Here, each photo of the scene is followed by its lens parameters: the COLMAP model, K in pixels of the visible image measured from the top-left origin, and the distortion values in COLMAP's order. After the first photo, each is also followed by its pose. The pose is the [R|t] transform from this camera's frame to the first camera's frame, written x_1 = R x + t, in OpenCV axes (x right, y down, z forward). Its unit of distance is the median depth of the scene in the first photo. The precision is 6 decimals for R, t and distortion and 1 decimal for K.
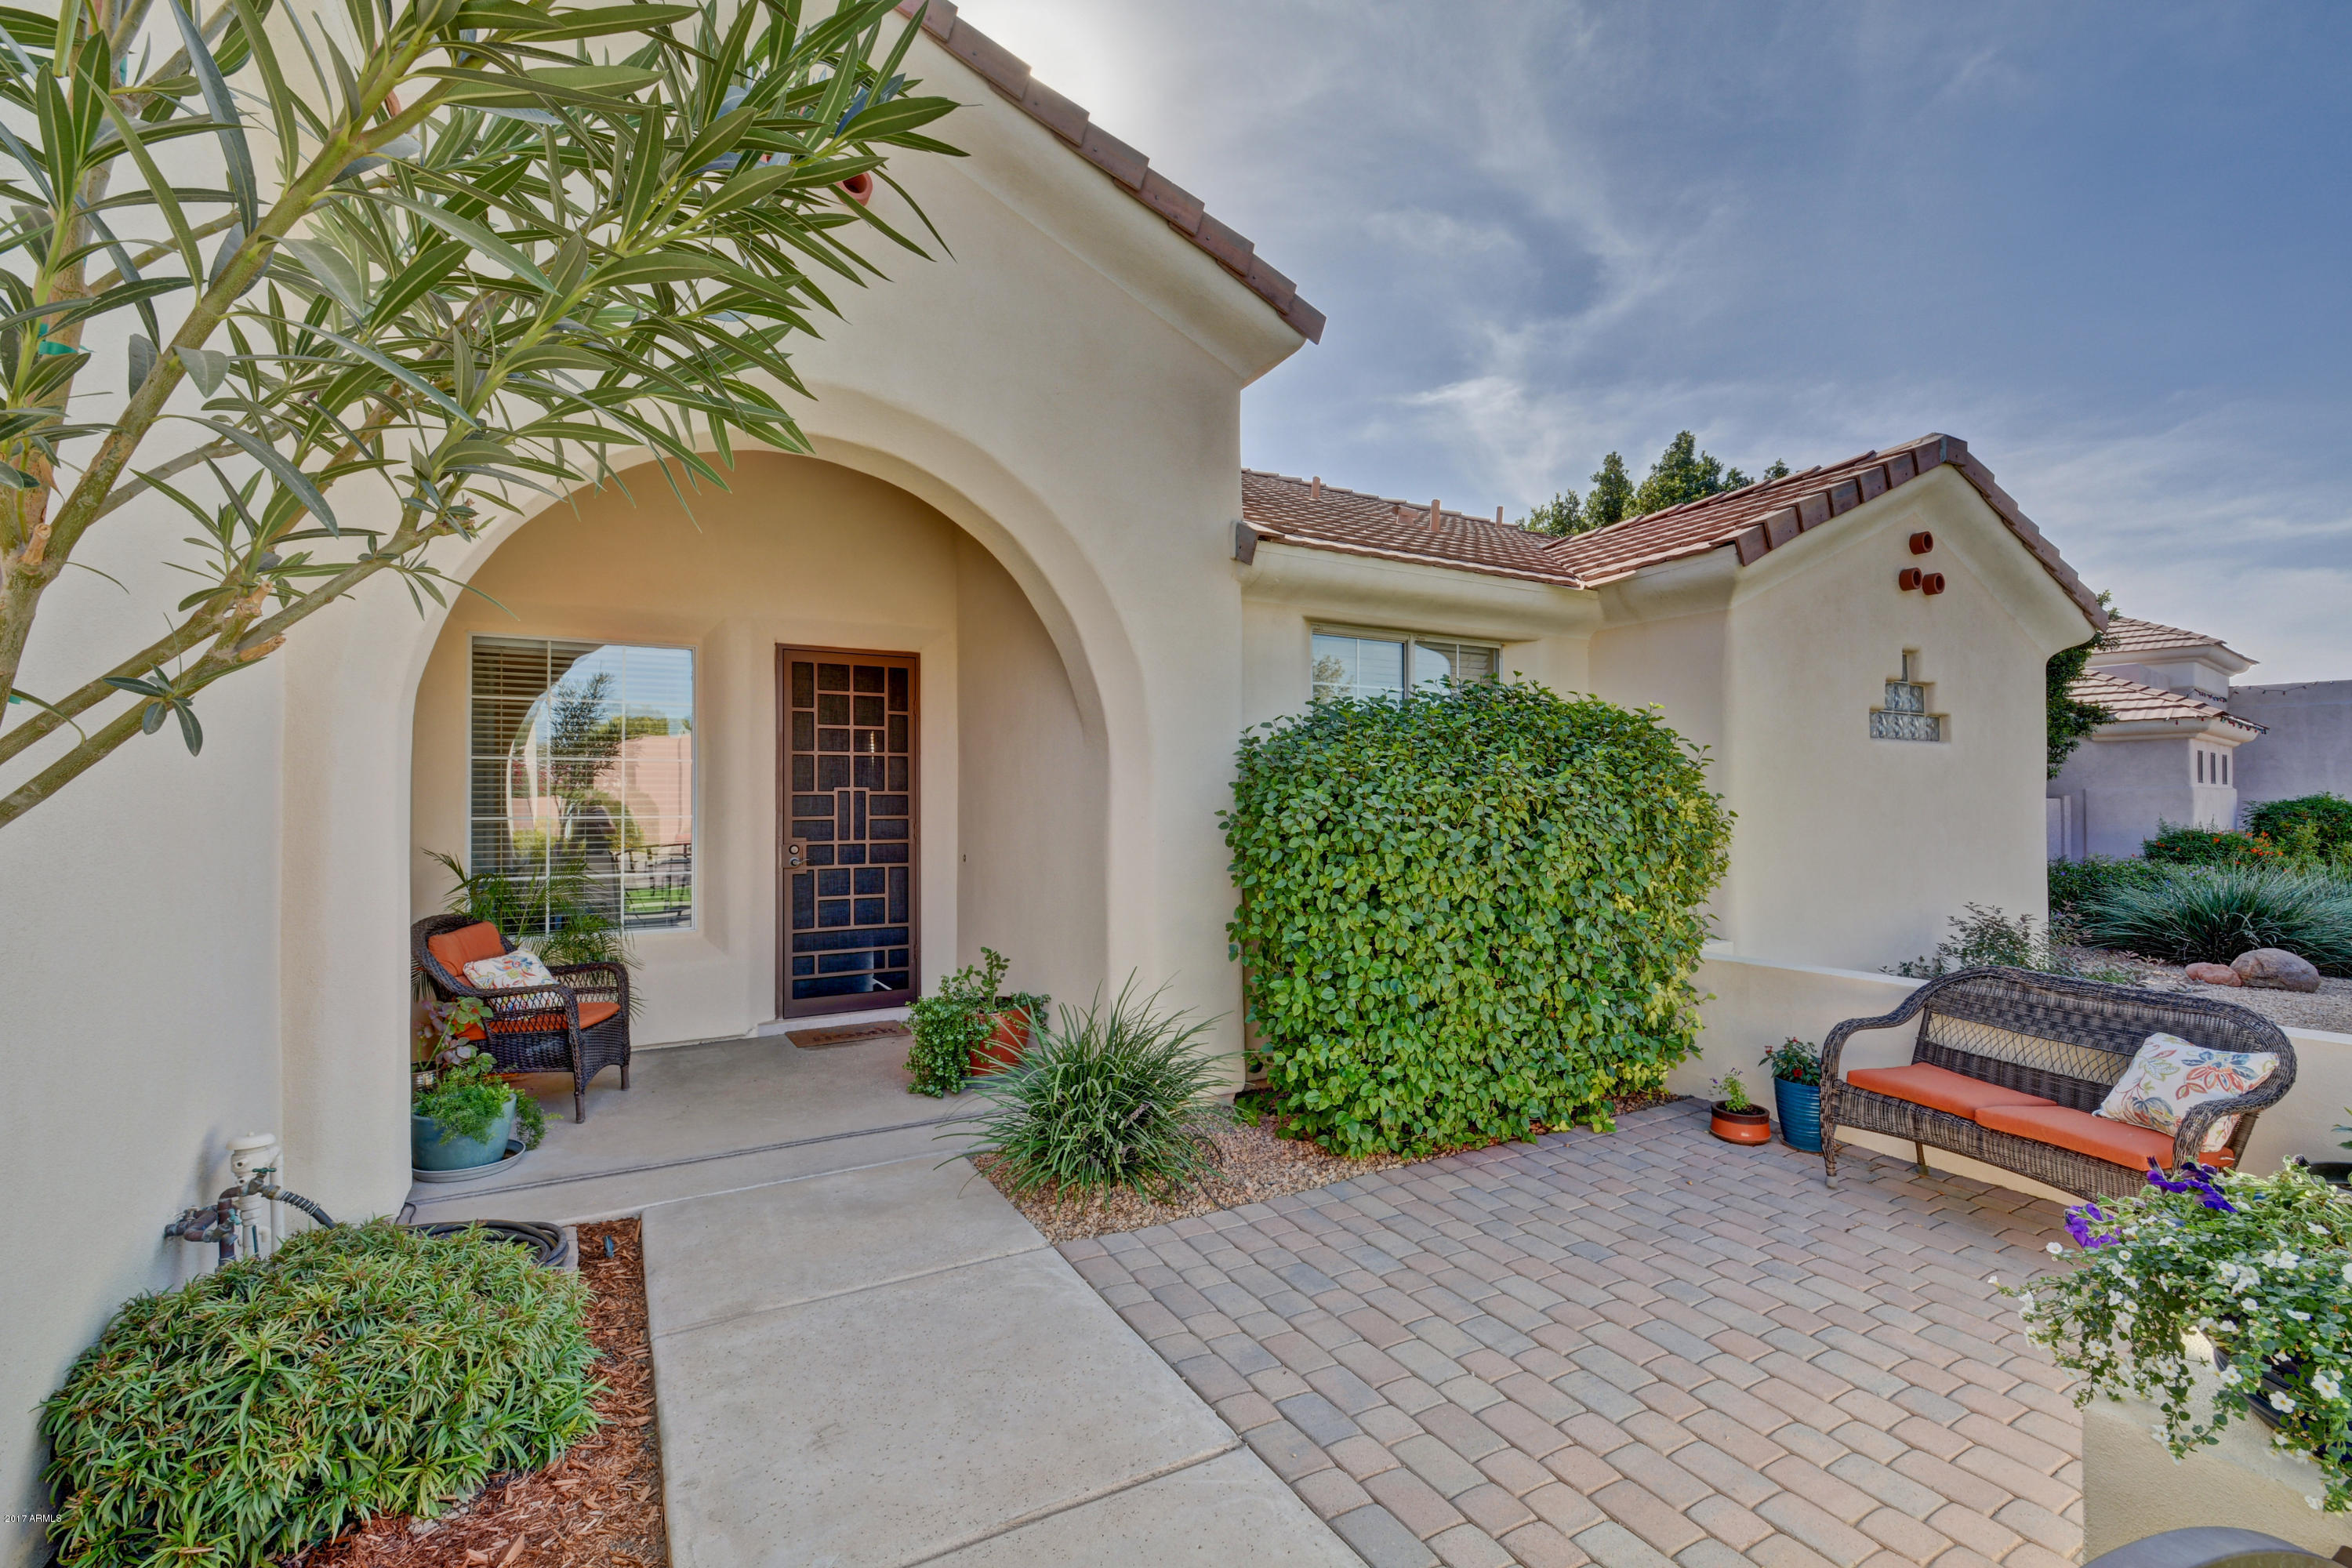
lens RADIAL K [[1011.4, 0, 1176.0], [0, 1011.4, 784.0], [0, 0, 1]] dist [-0.002355, -0.005620]
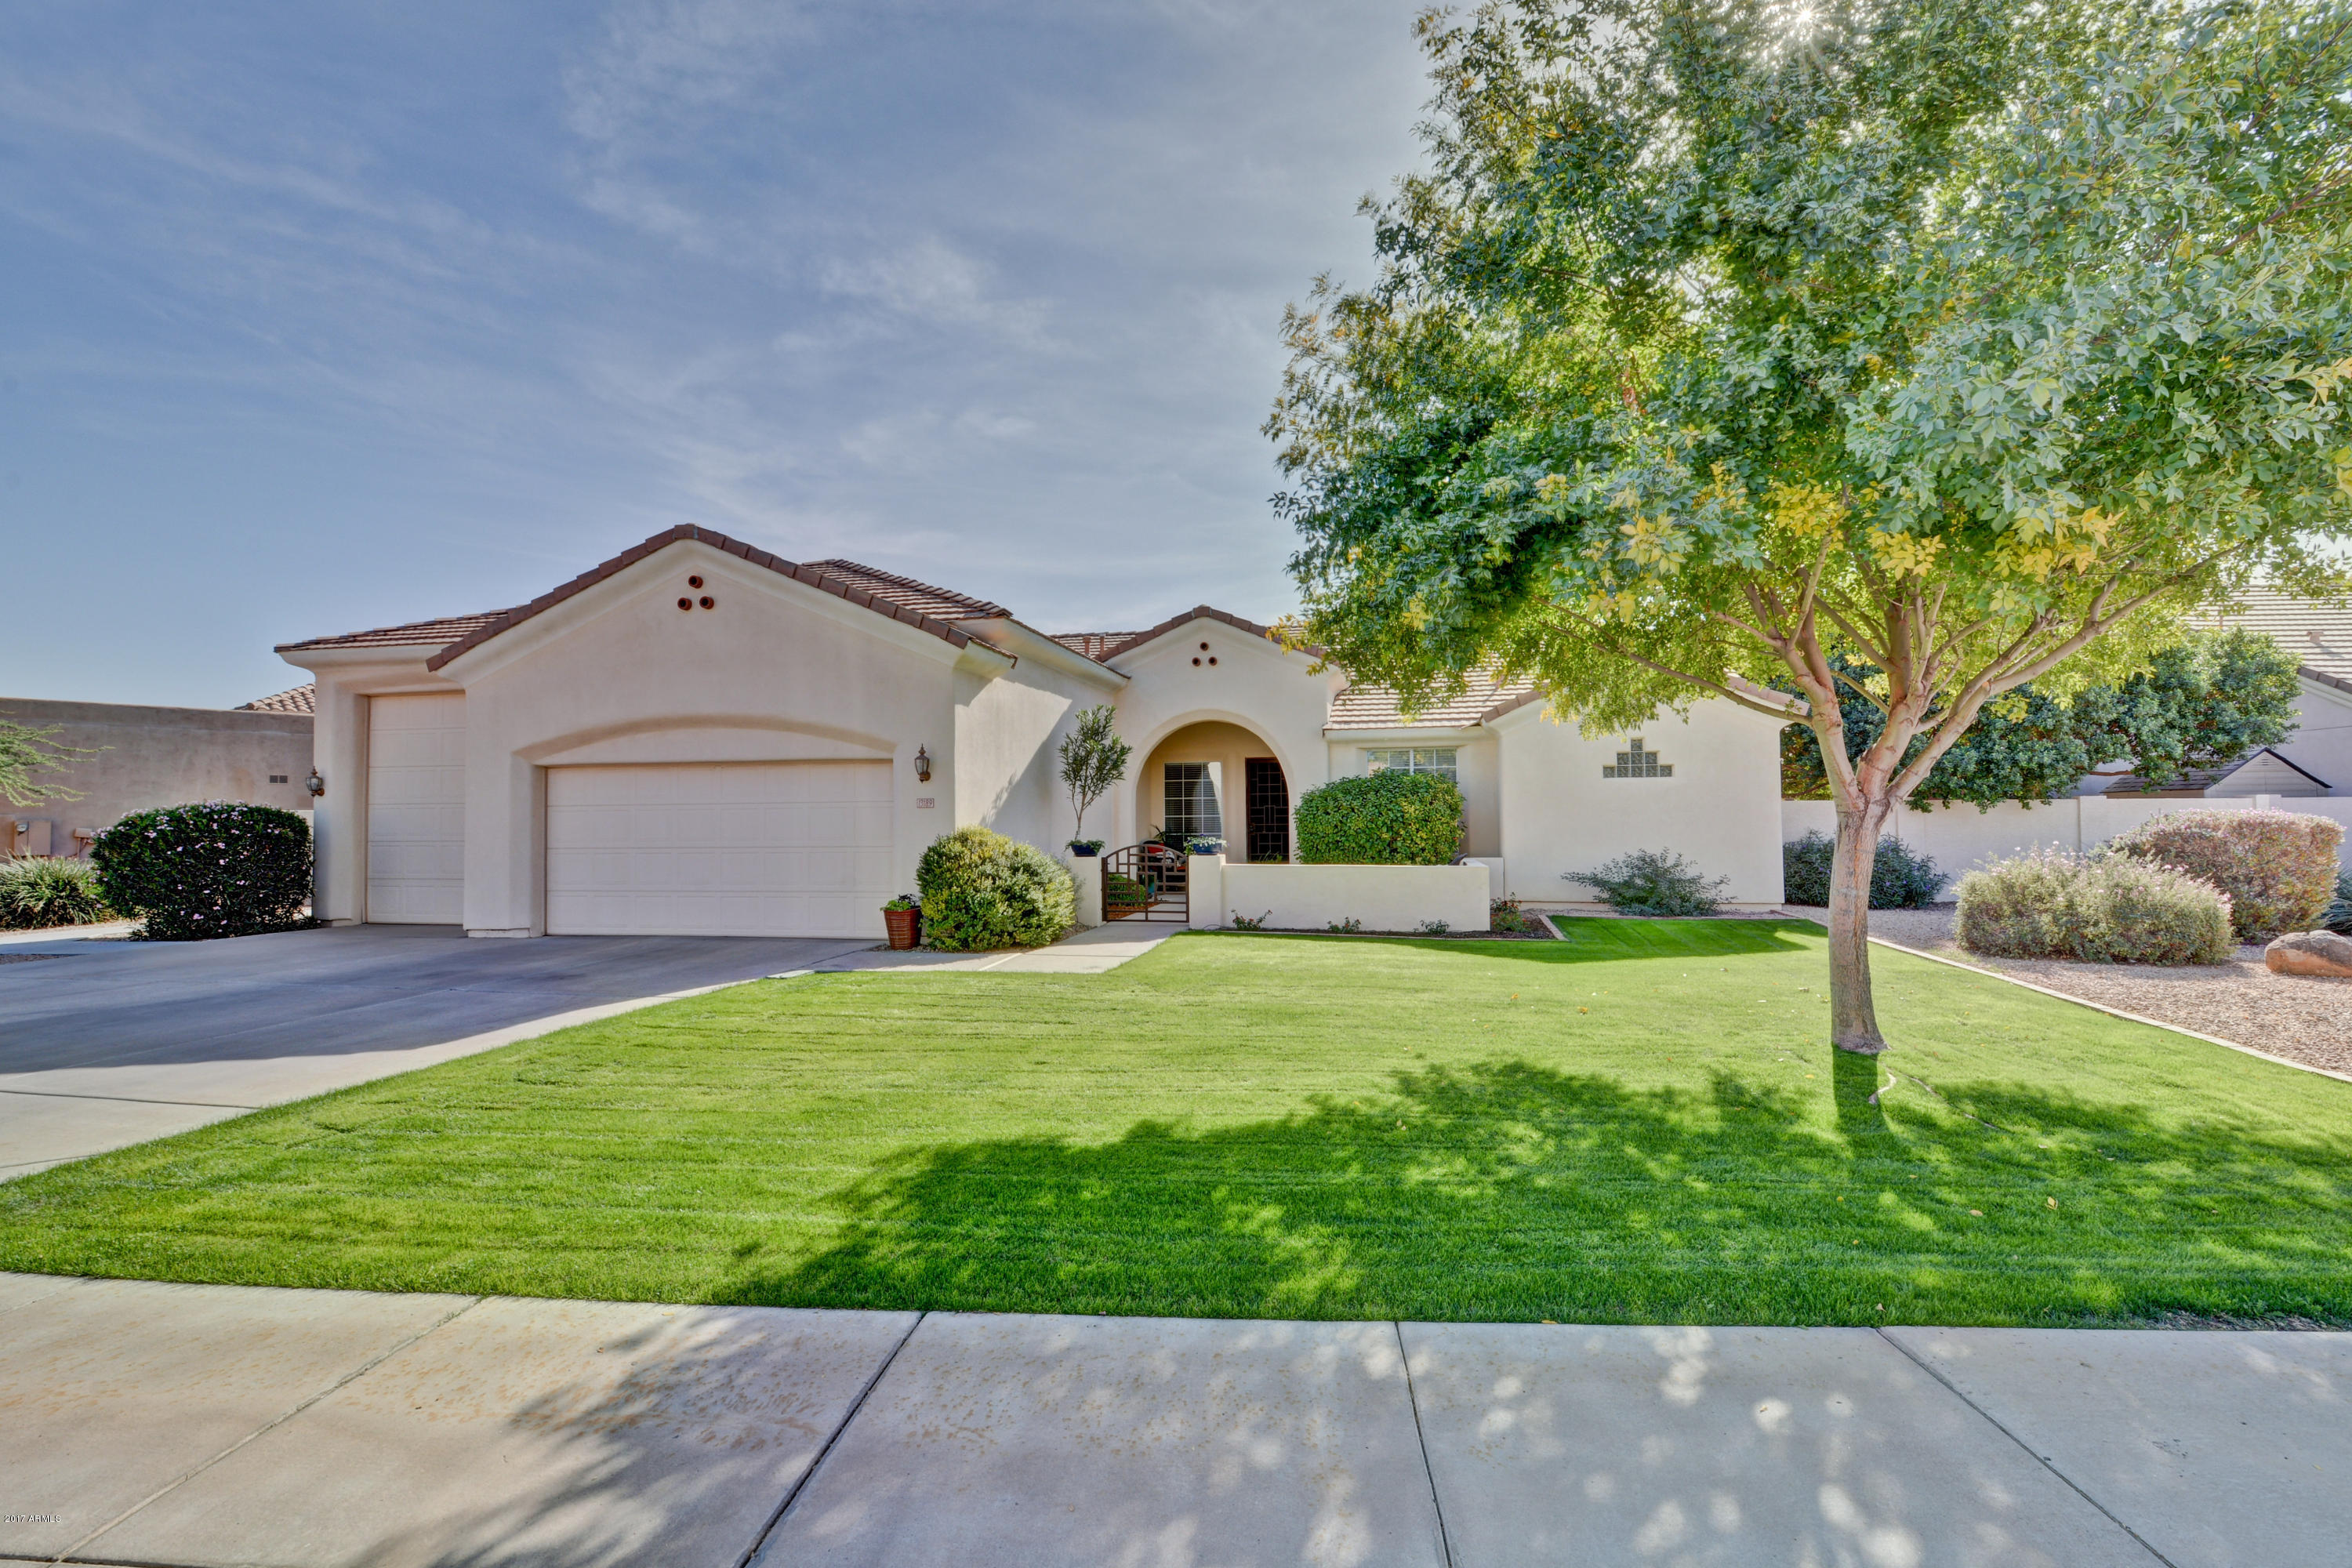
lens RADIAL K [[1011.4, 0, 1176.0], [0, 1011.4, 784.0], [0, 0, 1]] dist [-0.002355, -0.005620]
pose [[0.758205, -0.032654, -0.651198, 1.891022], [0.019691, 0.999436, -0.027190, 0.019239], [0.651719, 0.007793, 0.758421, -1.884886]]
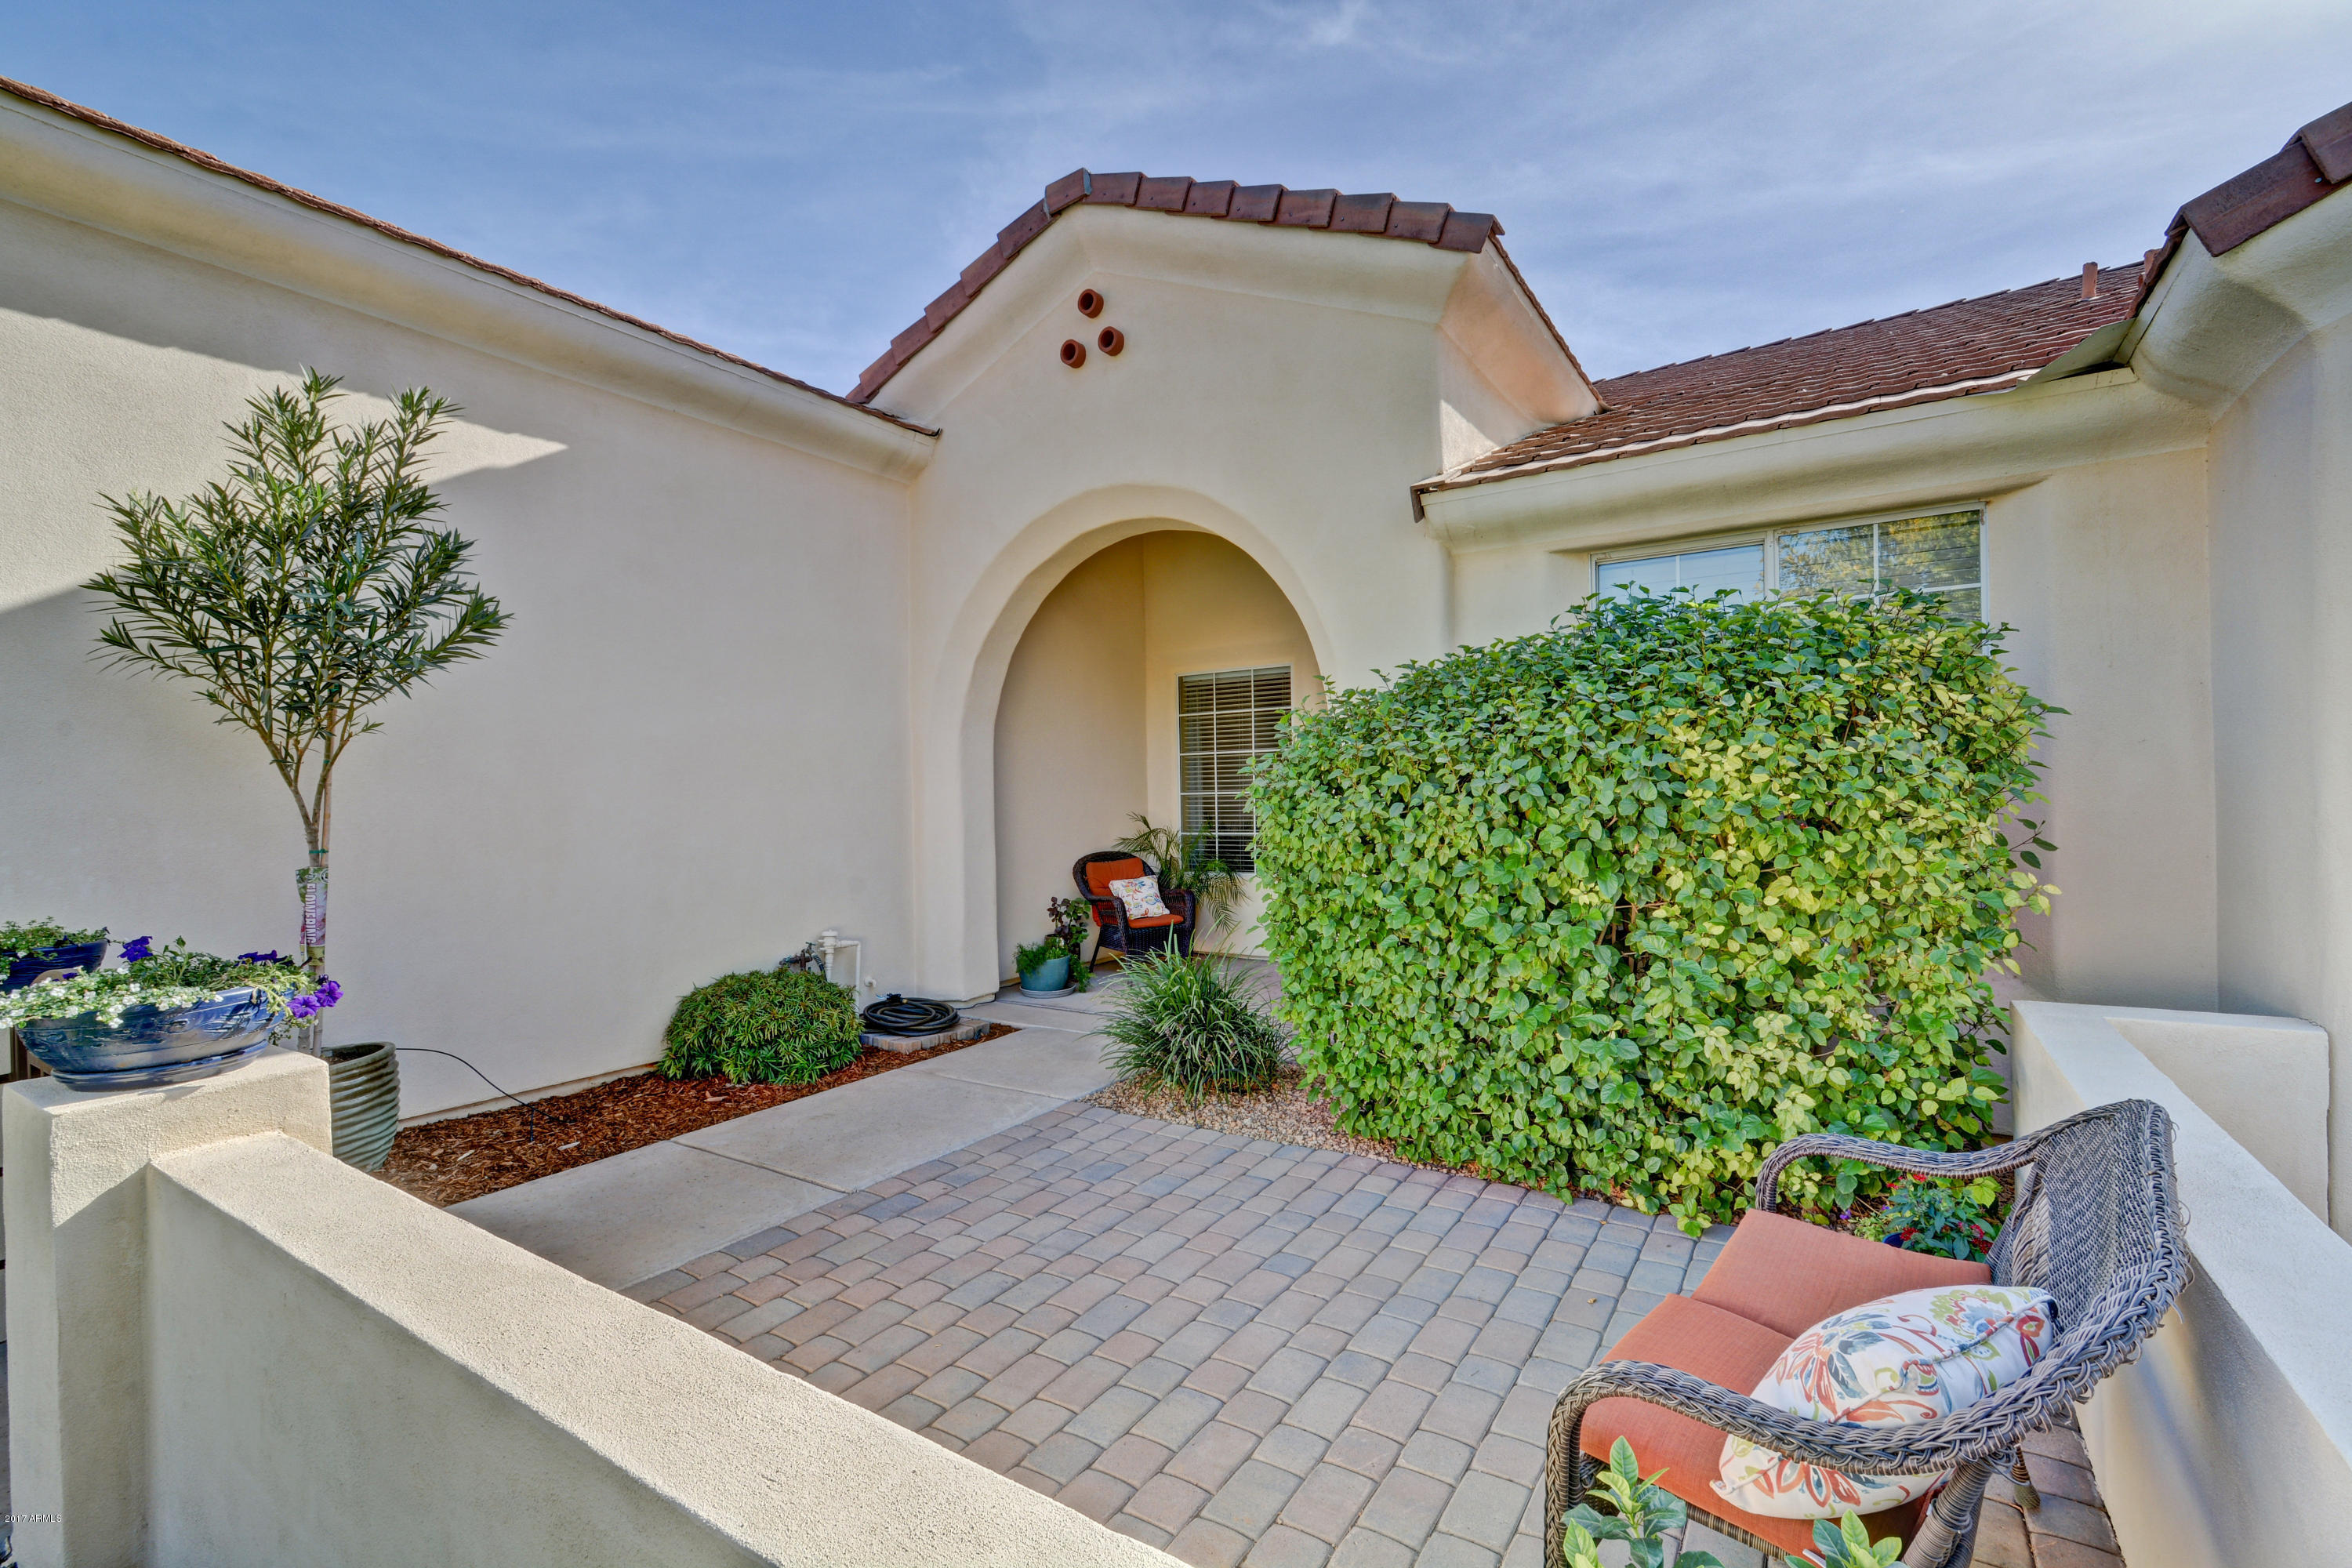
lens RADIAL K [[1004.5, 0, 1228.5], [0, 1004.5, 772.8], [0, 0, 1]] dist [-0.000899, -0.005456]
pose [[0.492006, -0.030037, -0.870073, 0.798406], [0.033559, 0.999316, -0.015522, 0.030186], [0.869945, -0.021561, 0.492678, 0.363553]]
